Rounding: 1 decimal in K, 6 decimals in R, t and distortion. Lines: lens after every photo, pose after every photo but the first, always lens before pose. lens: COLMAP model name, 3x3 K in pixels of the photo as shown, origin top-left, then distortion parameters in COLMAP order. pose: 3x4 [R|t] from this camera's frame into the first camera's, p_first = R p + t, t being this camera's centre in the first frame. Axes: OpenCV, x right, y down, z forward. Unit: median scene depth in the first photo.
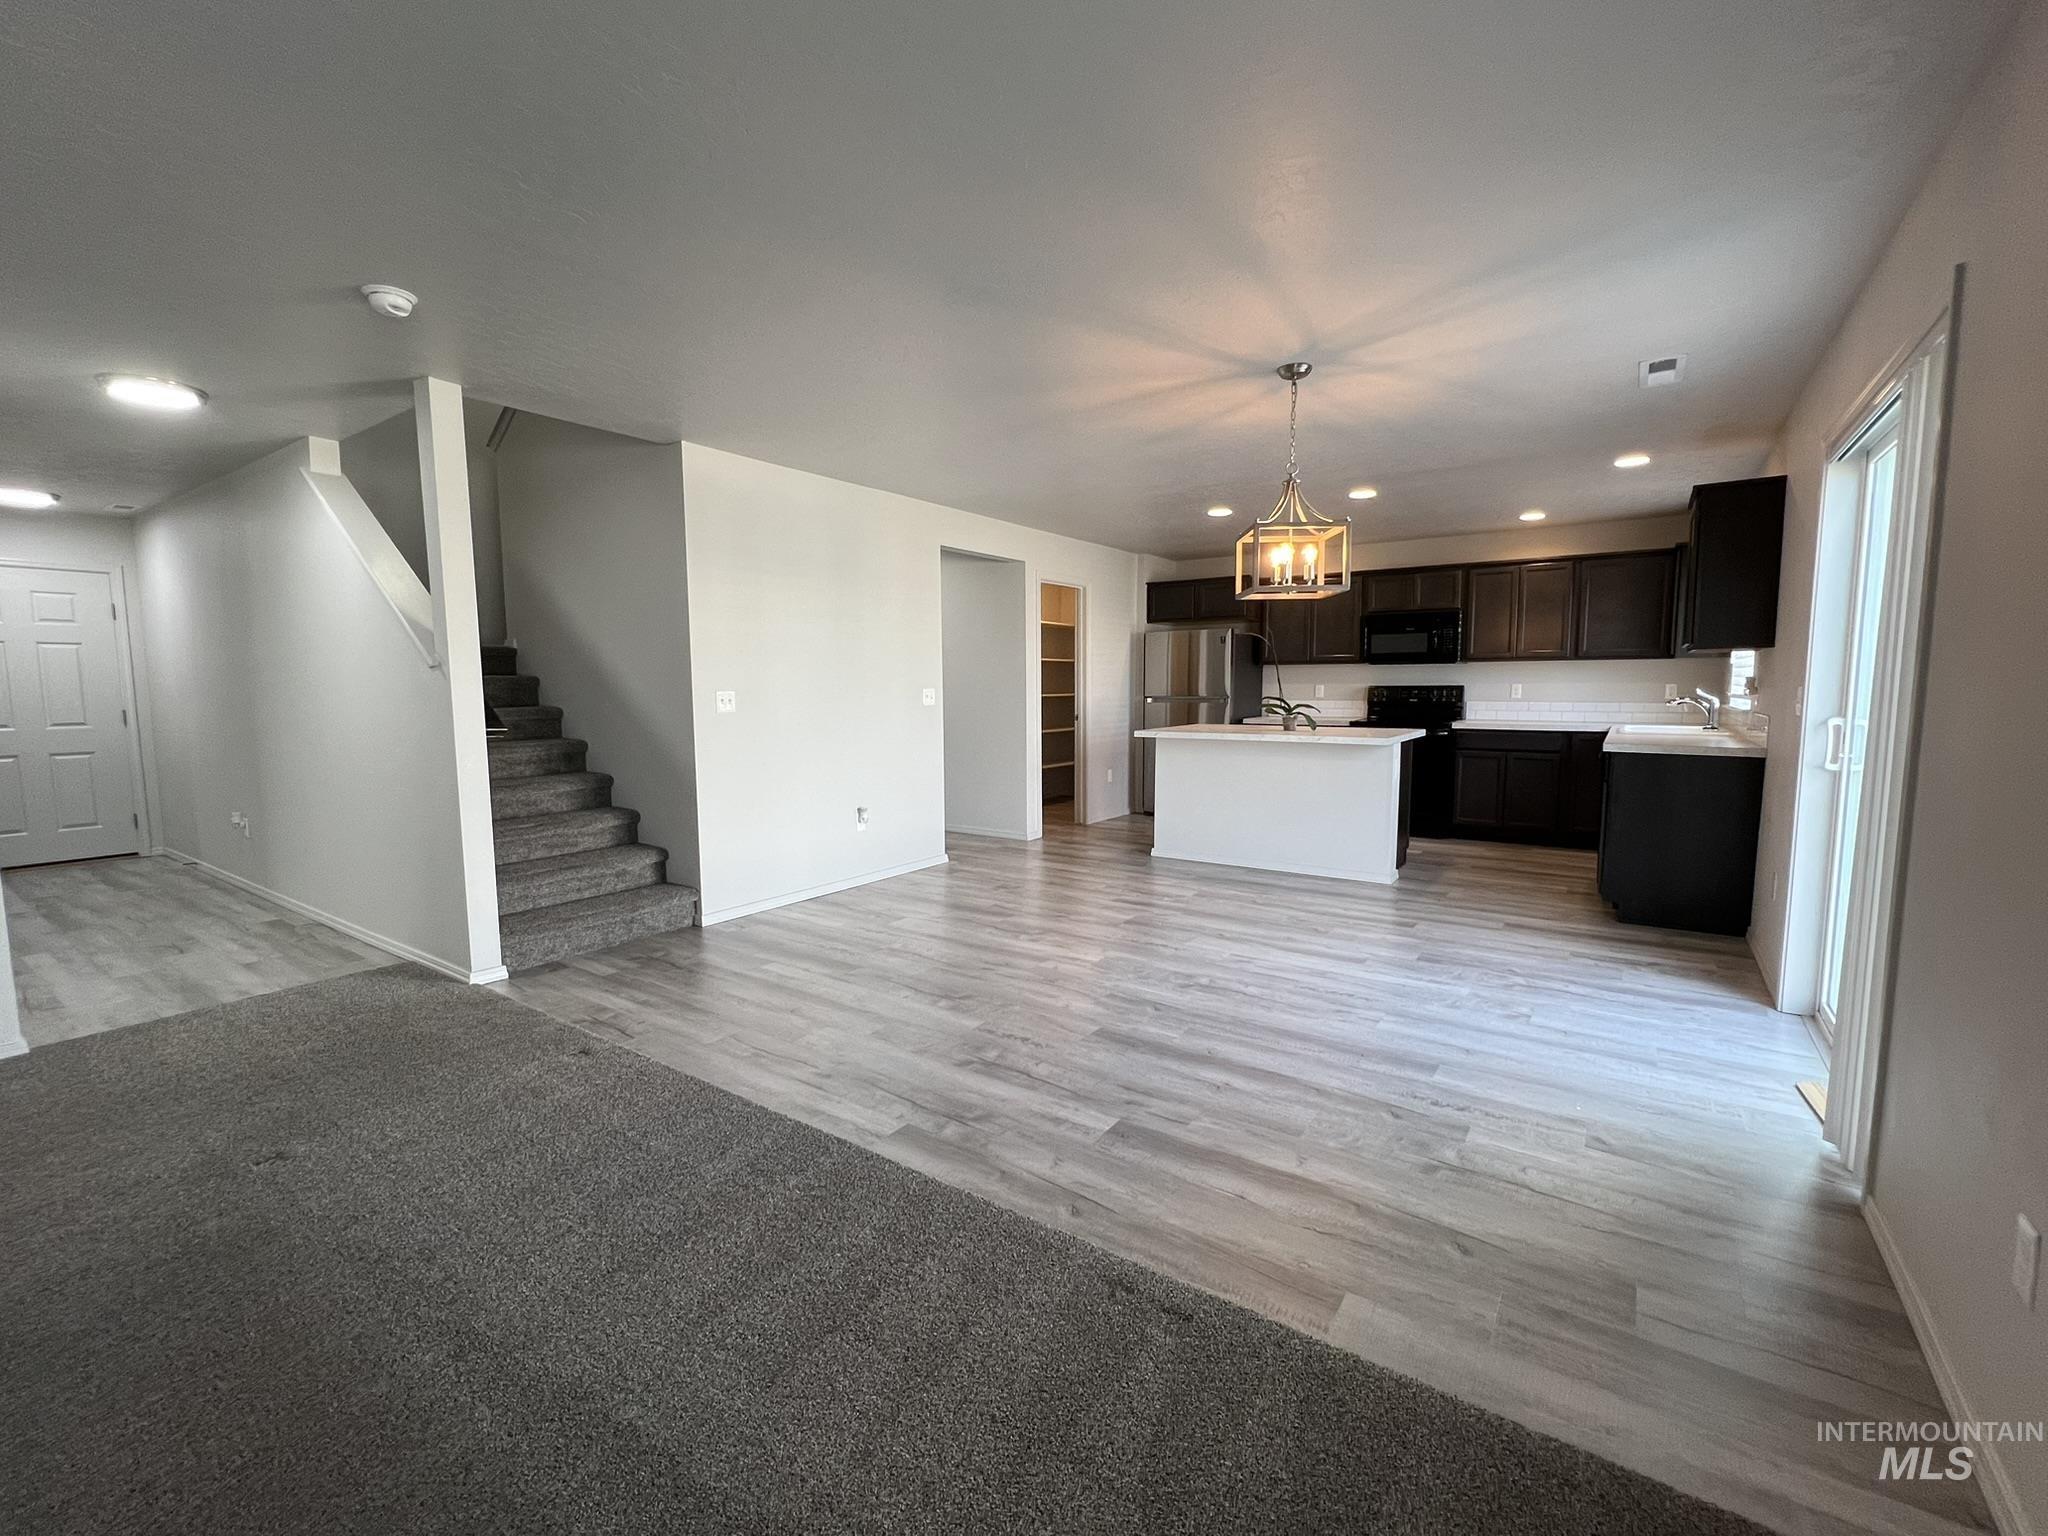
lens RADIAL K [[878.0, 0, 1024.0], [0, 878.0, 768.0], [0, 0, 1]] dist [0.000188, -0.000001]
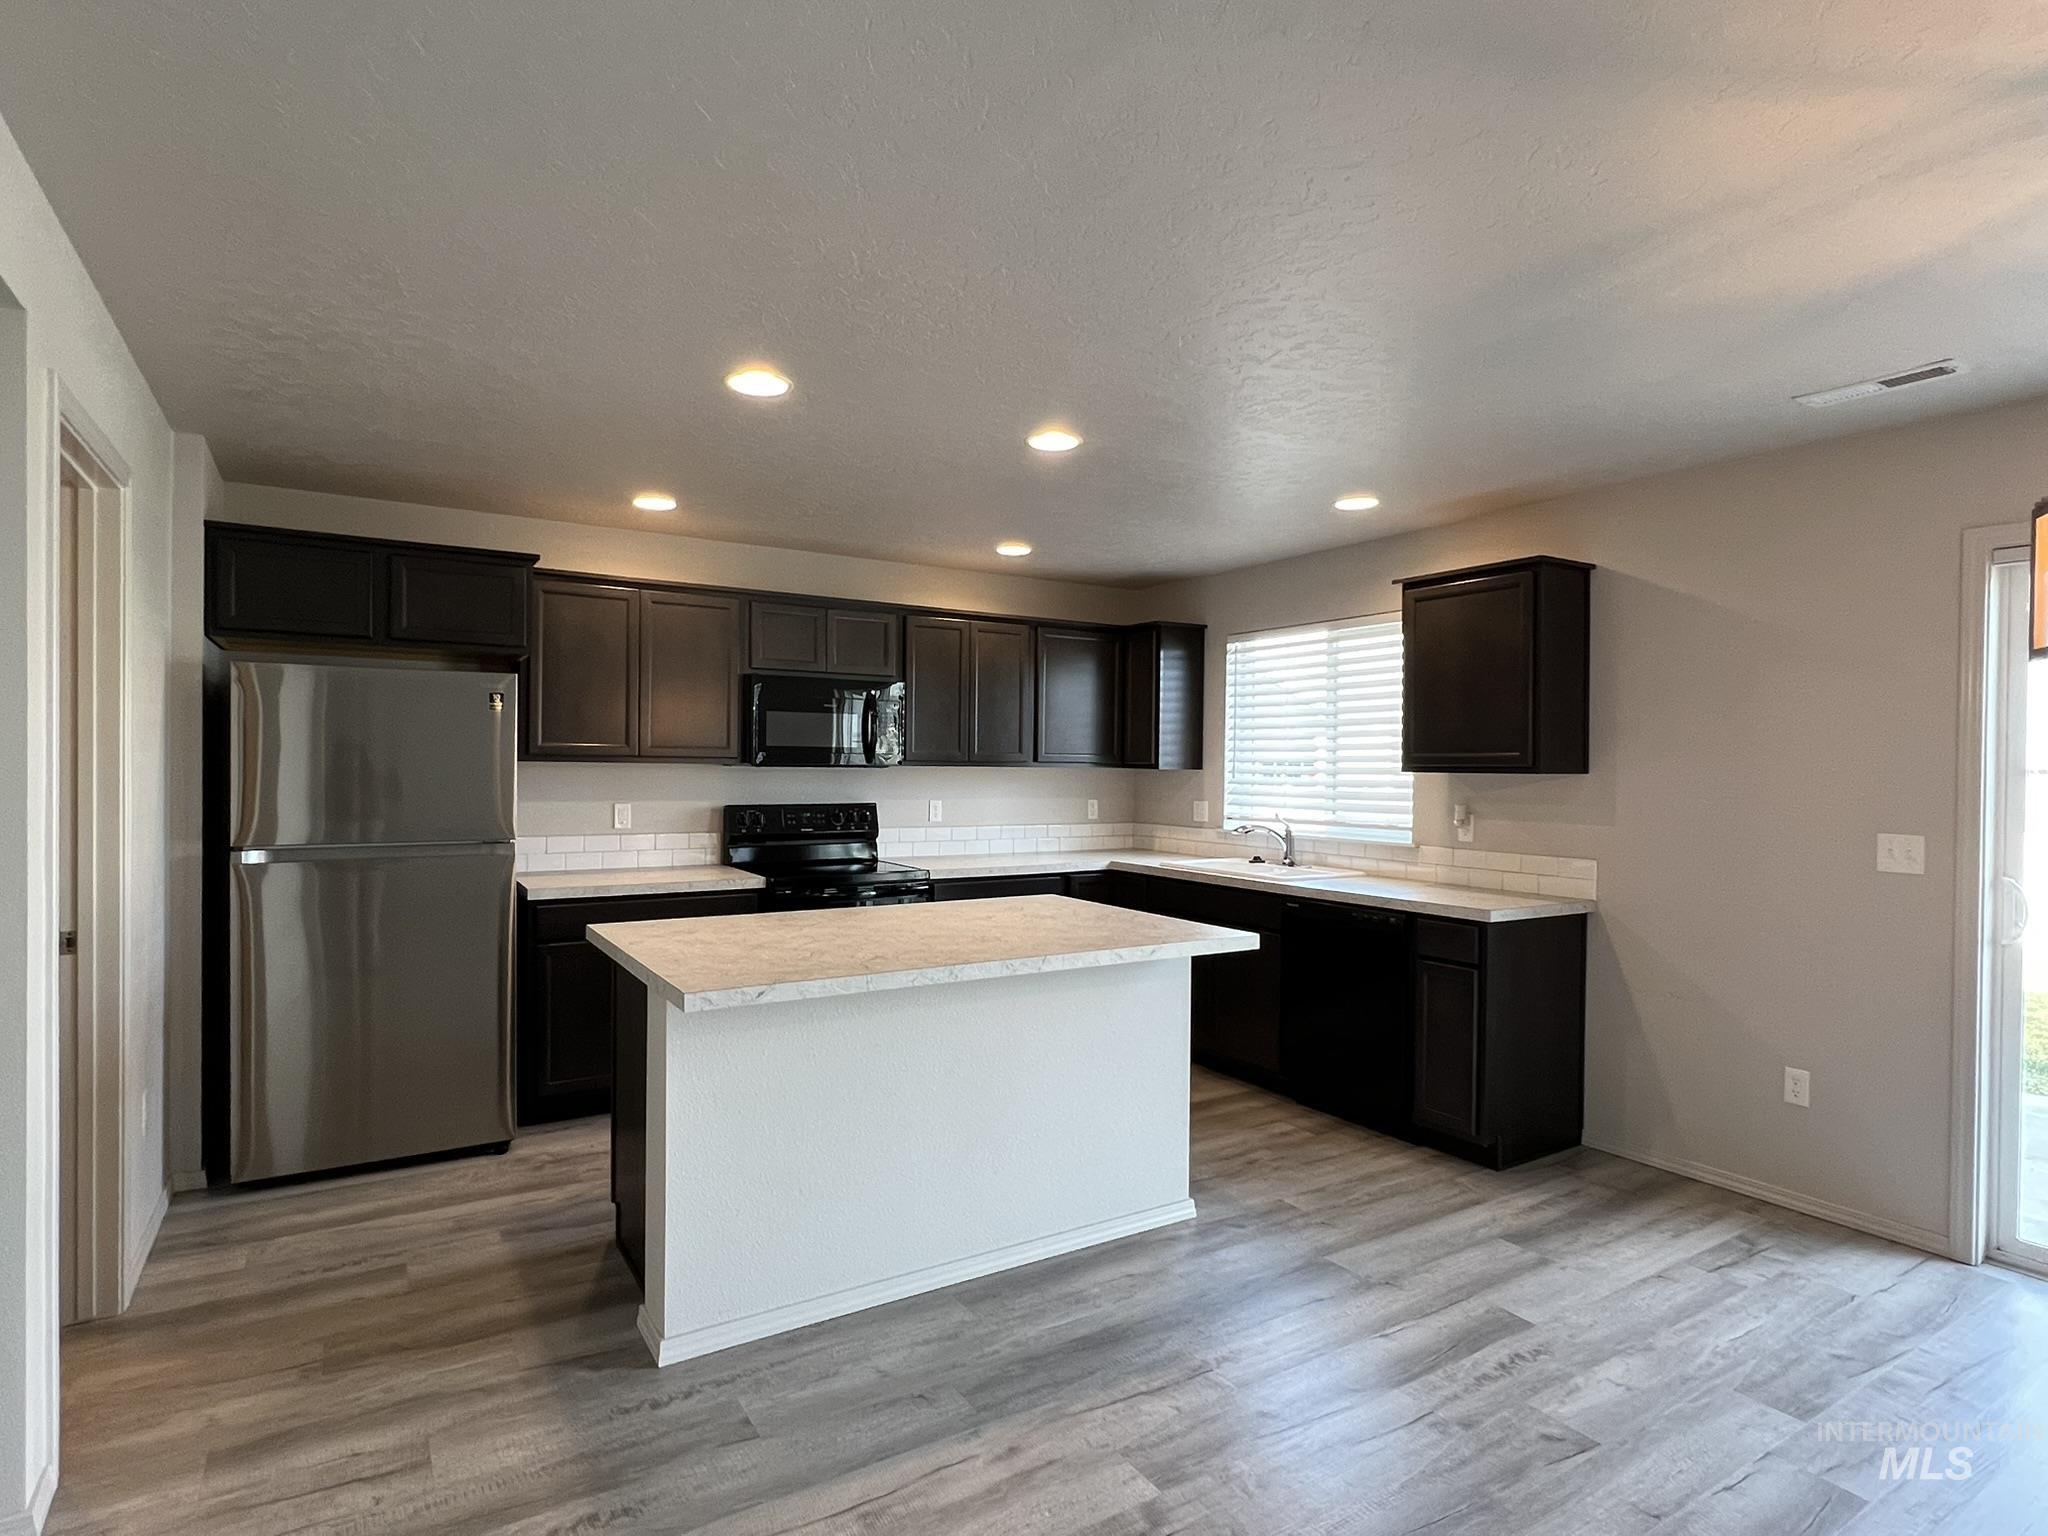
lens RADIAL K [[1088.5, 0, 1024.0], [0, 1088.5, 768.0], [0, 0, 1]] dist [0.002225, -0.000147]
pose [[0.396376, 0.011289, 0.918019, -0.261231], [0.078877, 0.995808, -0.046303, -0.136313], [-0.914694, 0.090764, 0.393824, 1.103024]]
